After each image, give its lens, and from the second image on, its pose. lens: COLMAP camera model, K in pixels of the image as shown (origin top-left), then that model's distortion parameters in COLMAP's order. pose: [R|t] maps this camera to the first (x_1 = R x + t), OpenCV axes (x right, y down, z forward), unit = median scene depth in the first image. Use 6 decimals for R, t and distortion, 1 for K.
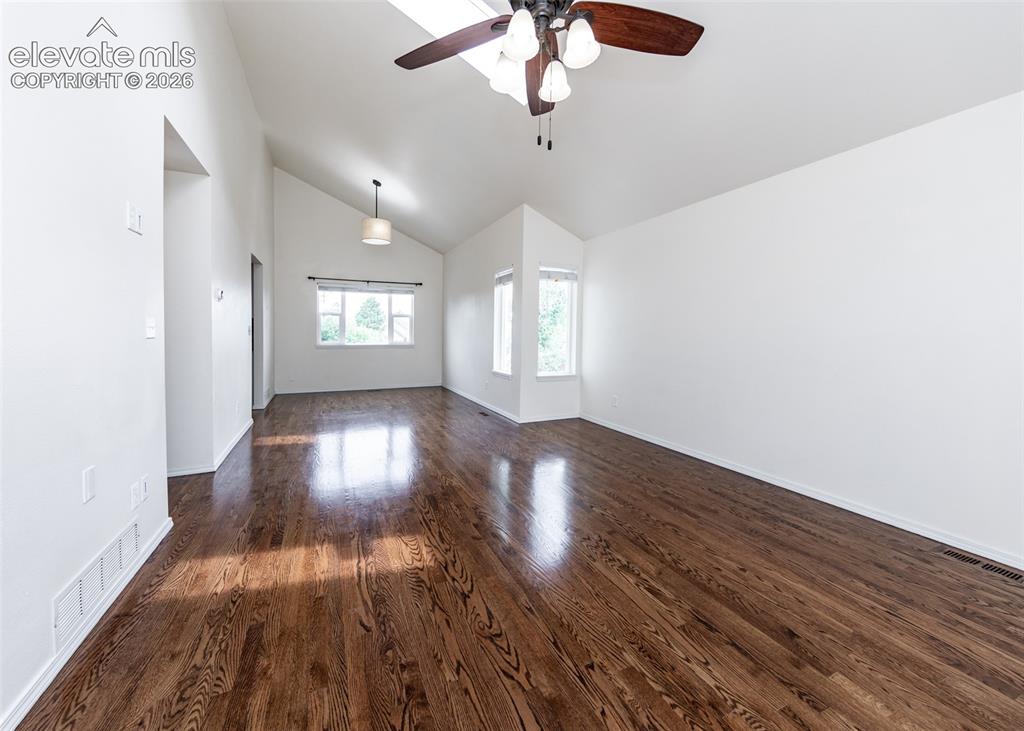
lens RADIAL K [[394.8, 0, 499.3], [0, 394.8, 345.3], [0, 0, 1]] dist [0.008030, -0.000200]
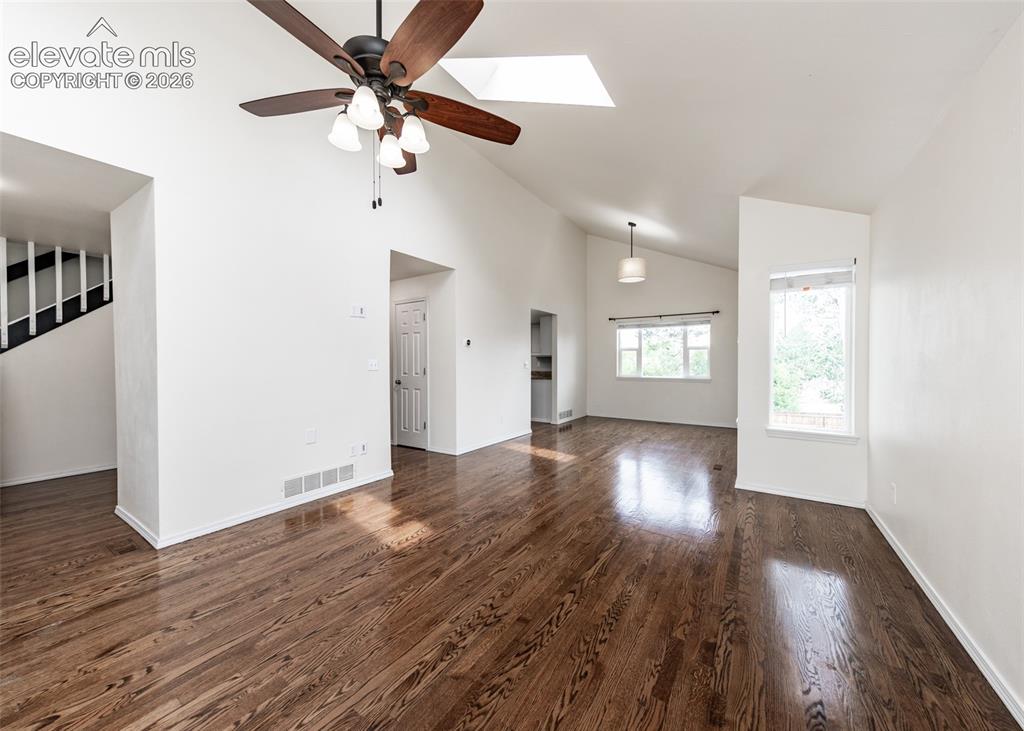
lens RADIAL K [[370.2, 0, 521.5], [0, 370.2, 366.6], [0, 0, 1]] dist [0.007590, -0.000250]
pose [[0.542227, 0.002093, -0.840229, 0.829310], [-0.023803, 0.999634, -0.012871, -0.027464], [0.839895, 0.026979, 0.542079, 0.524015]]
